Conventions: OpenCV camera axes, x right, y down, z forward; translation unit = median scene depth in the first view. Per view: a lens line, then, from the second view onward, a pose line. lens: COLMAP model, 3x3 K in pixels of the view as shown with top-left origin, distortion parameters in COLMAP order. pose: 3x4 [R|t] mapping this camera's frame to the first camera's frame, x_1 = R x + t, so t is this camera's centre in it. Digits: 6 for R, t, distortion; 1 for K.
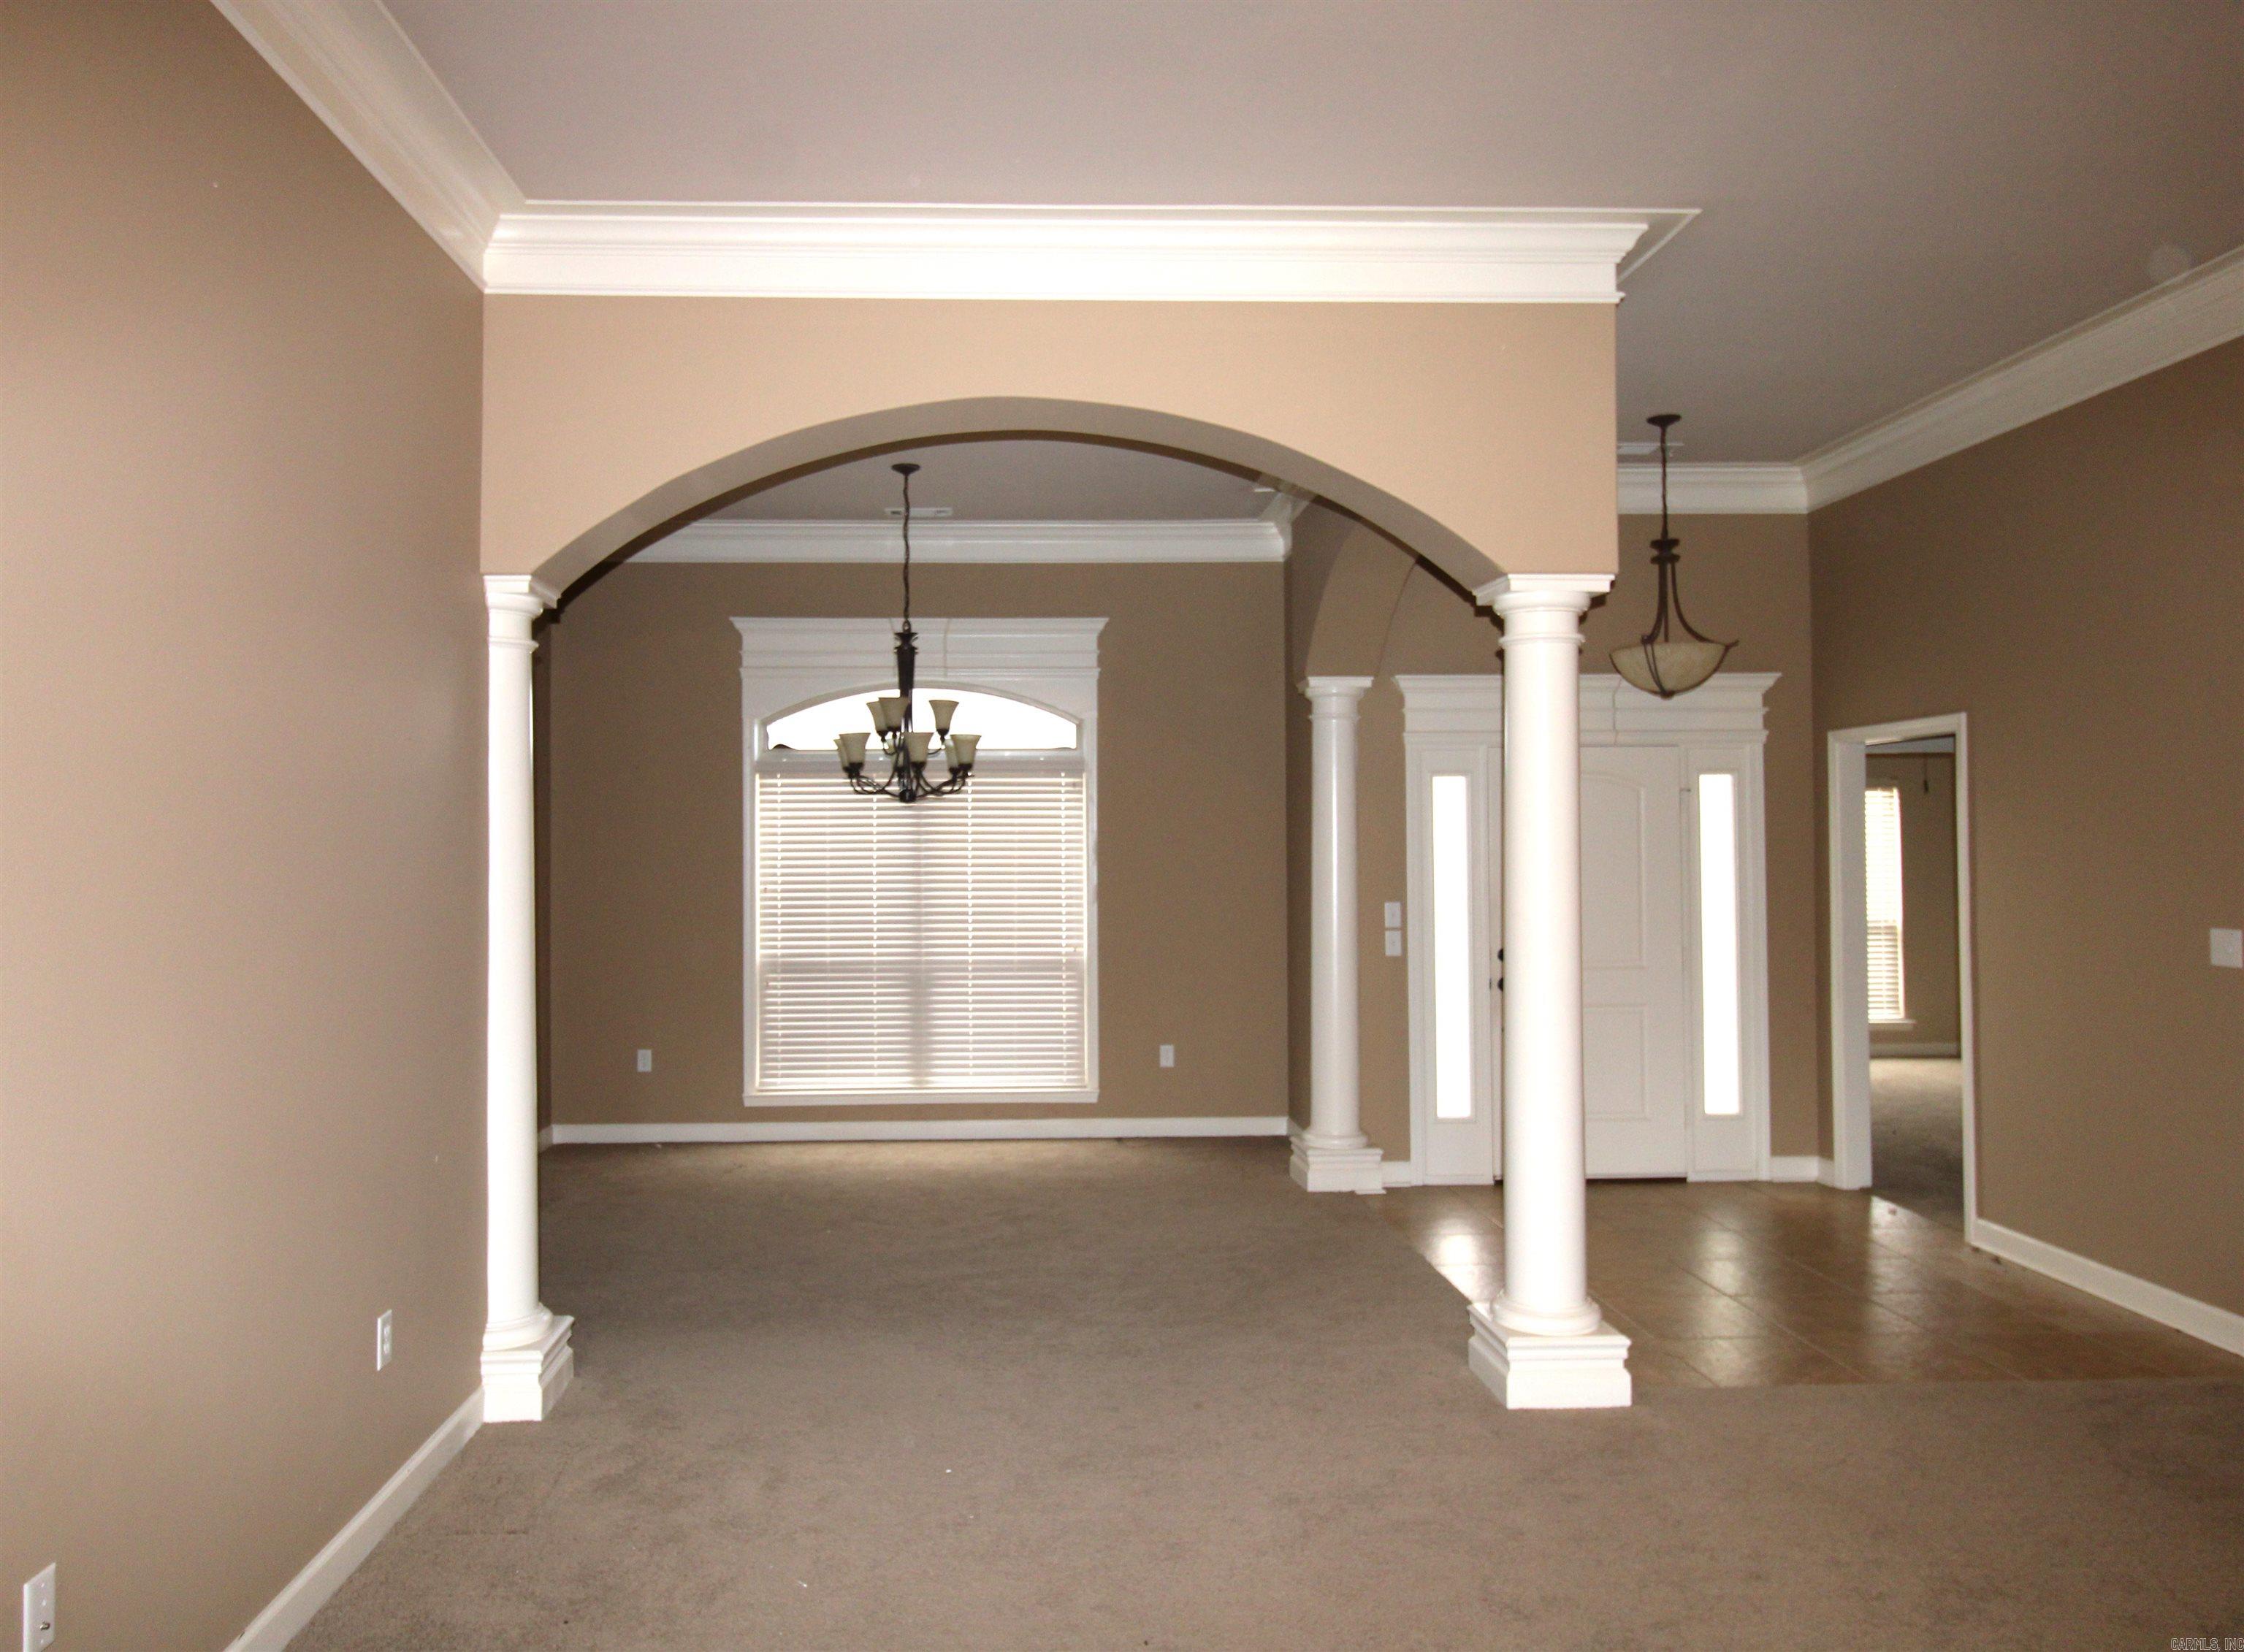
lens RADIAL K [[1775.5, 0, 1112.7], [0, 1775.5, 789.1], [0, 0, 1]] dist [0.007008, 0.001085]
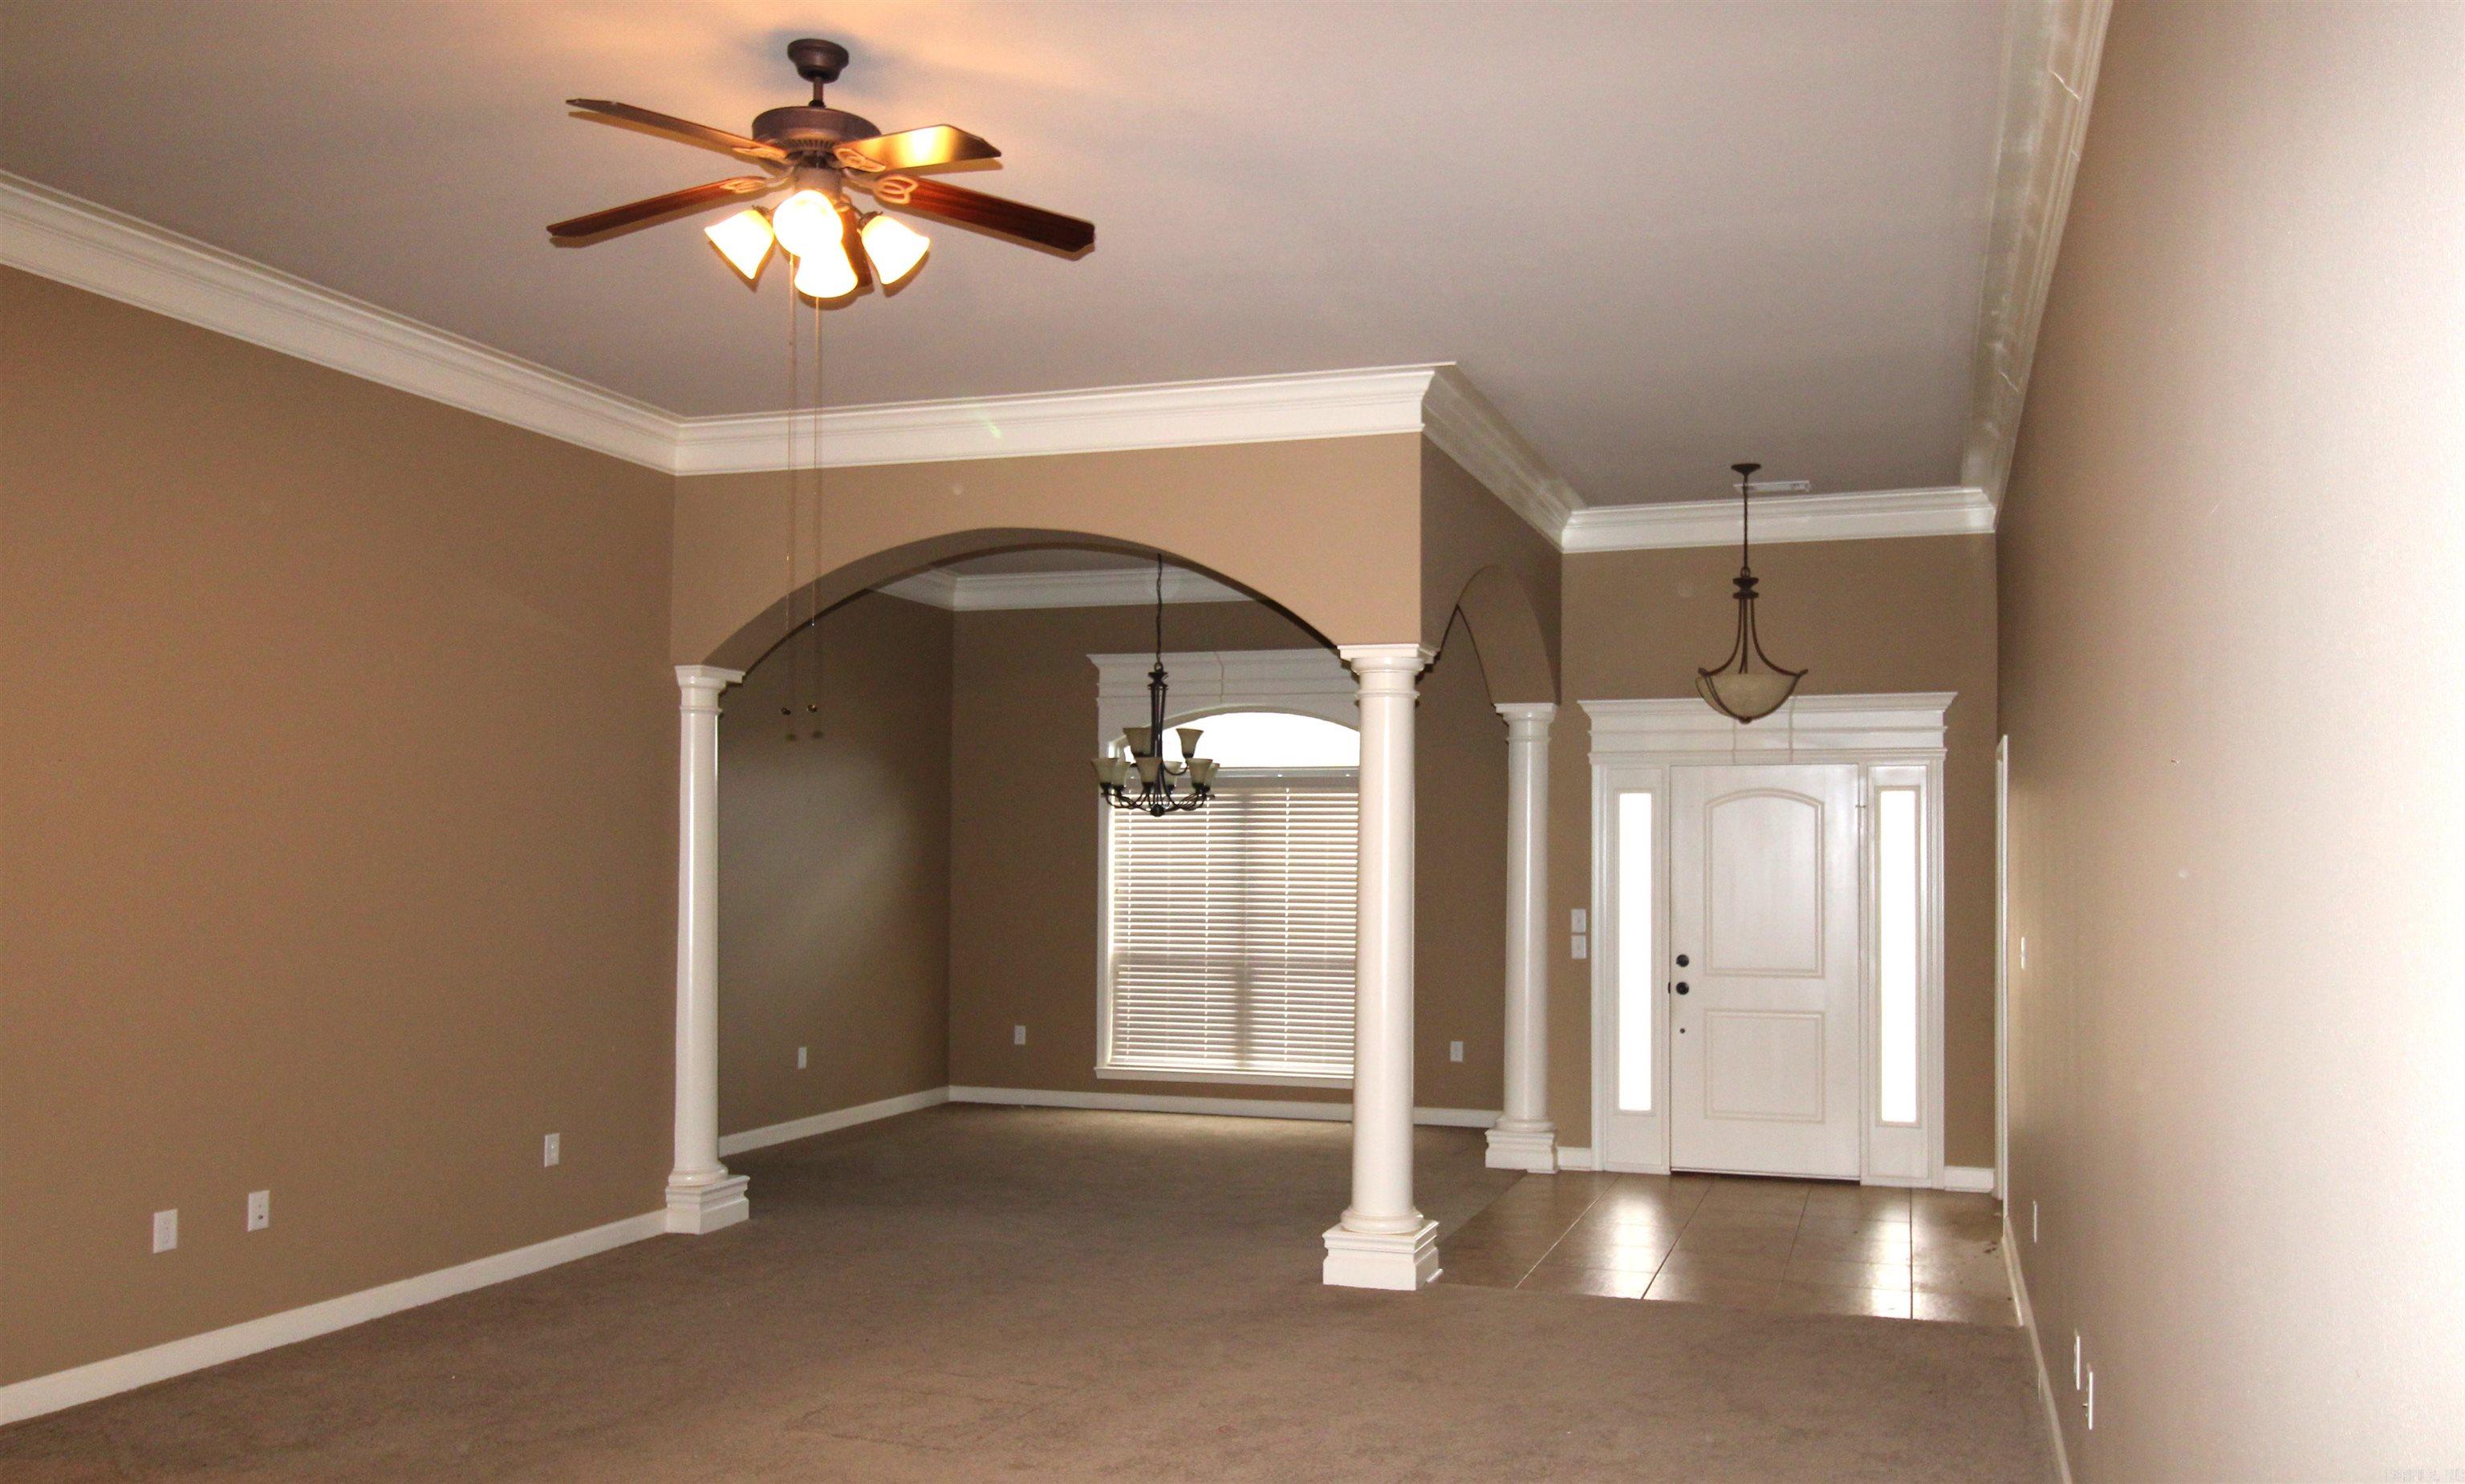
lens RADIAL K [[2108.7, 0, 1232.5], [0, 2108.7, 742.0], [0, 0, 1]] dist [-0.012178, -0.000802]
pose [[0.930269, -0.008929, -0.366769, 0.433420], [0.000150, 0.999713, -0.023957, -0.007753], [0.366878, 0.022231, 0.930004, -0.279973]]
